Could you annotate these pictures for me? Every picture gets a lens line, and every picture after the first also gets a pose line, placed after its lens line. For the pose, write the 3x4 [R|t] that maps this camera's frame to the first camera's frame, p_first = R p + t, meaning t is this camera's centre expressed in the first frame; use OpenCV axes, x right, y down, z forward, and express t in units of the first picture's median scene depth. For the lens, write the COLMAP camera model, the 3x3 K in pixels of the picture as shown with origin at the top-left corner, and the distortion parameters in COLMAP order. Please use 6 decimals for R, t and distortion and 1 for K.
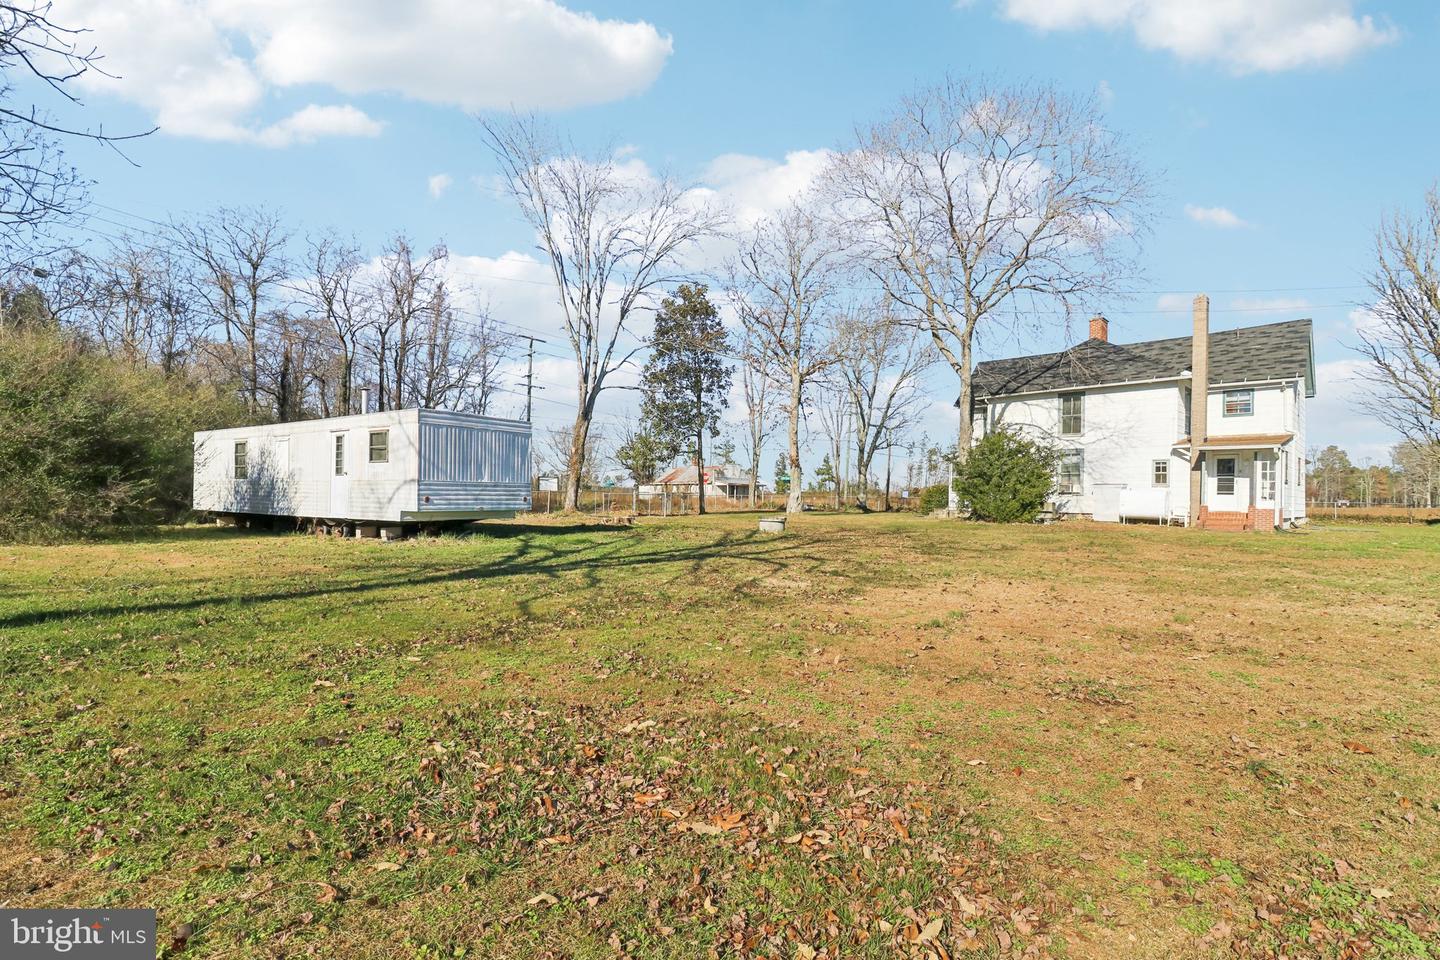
lens RADIAL K [[669.7, 0, 720.6], [0, 669.7, 499.4], [0, 0, 1]] dist [-0.000727, -0.011515]
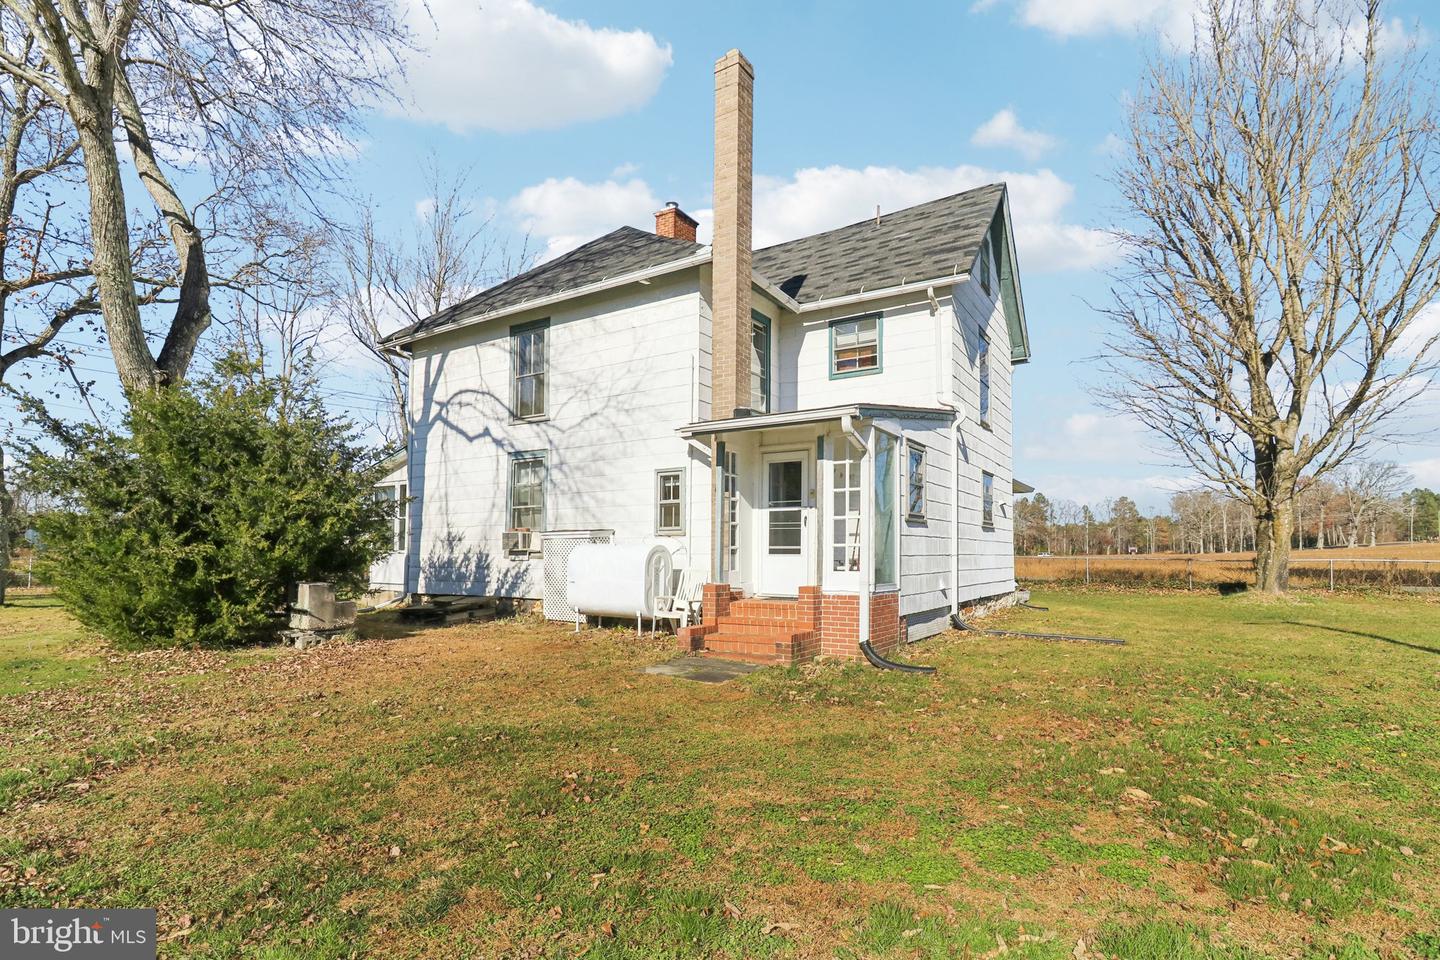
lens RADIAL K [[714.6, 0, 723.1], [0, 714.6, 544.3], [0, 0, 1]] dist [-0.001968, -0.000598]
pose [[0.973040, -0.010968, 0.230377, 0.472152], [0.013564, 0.999861, -0.009688, -0.006798], [-0.230239, 0.012551, 0.973053, 0.453459]]
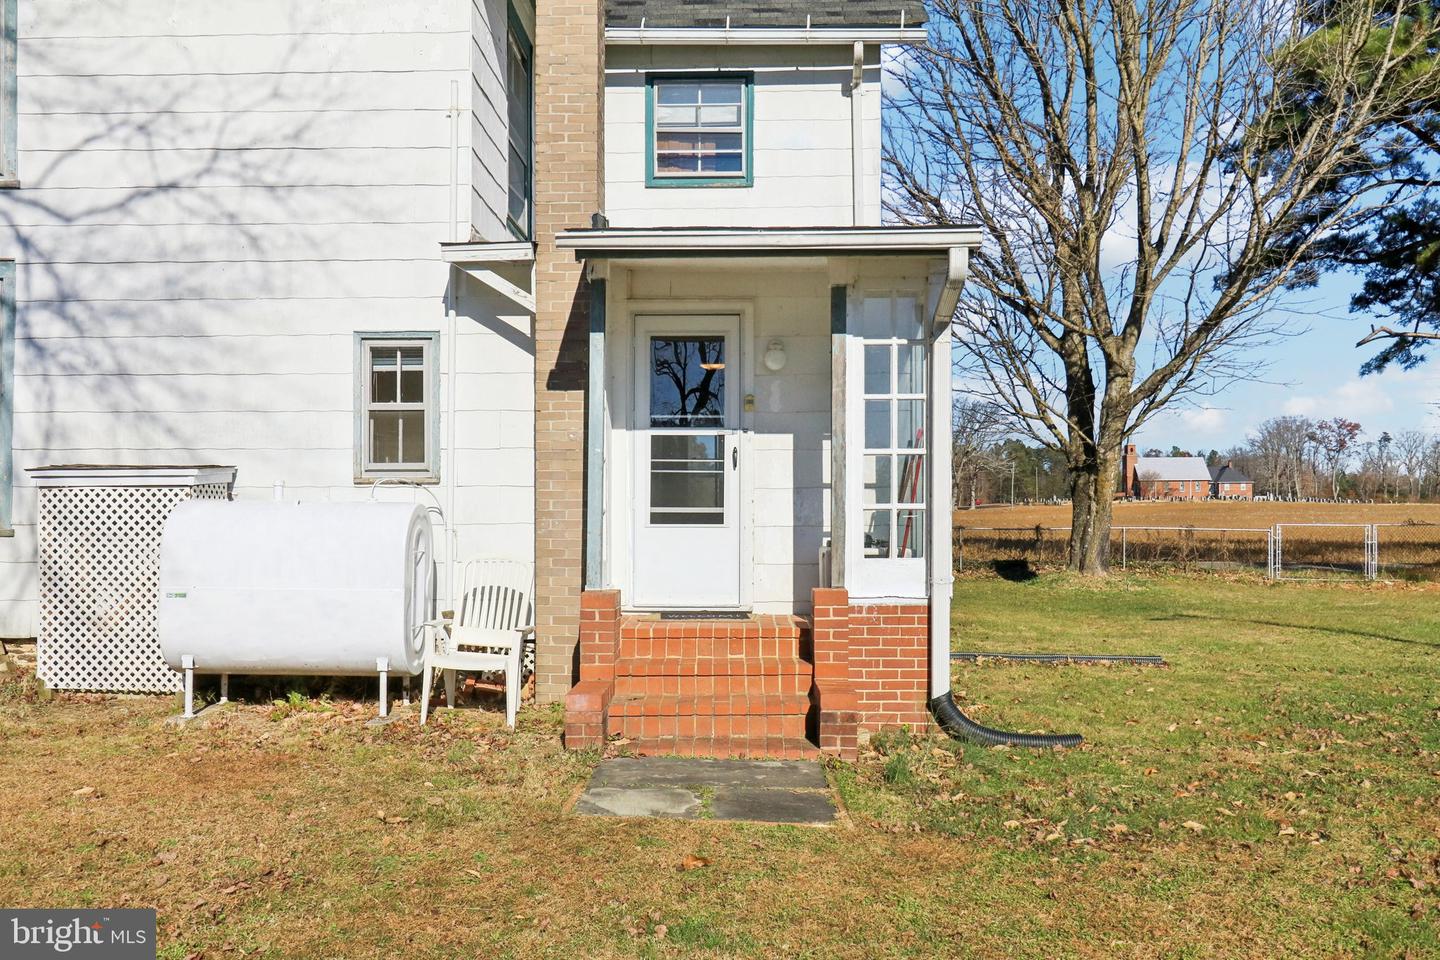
lens RADIAL K [[1182.3, 0, 722.4], [0, 1182.3, 513.8], [0, 0, 1]] dist [0.017246, -0.008930]
pose [[0.717087, -0.012050, 0.696879, 0.398562], [0.011159, 0.999921, 0.005808, -0.008728], [-0.696894, 0.003611, 0.717165, 0.566324]]
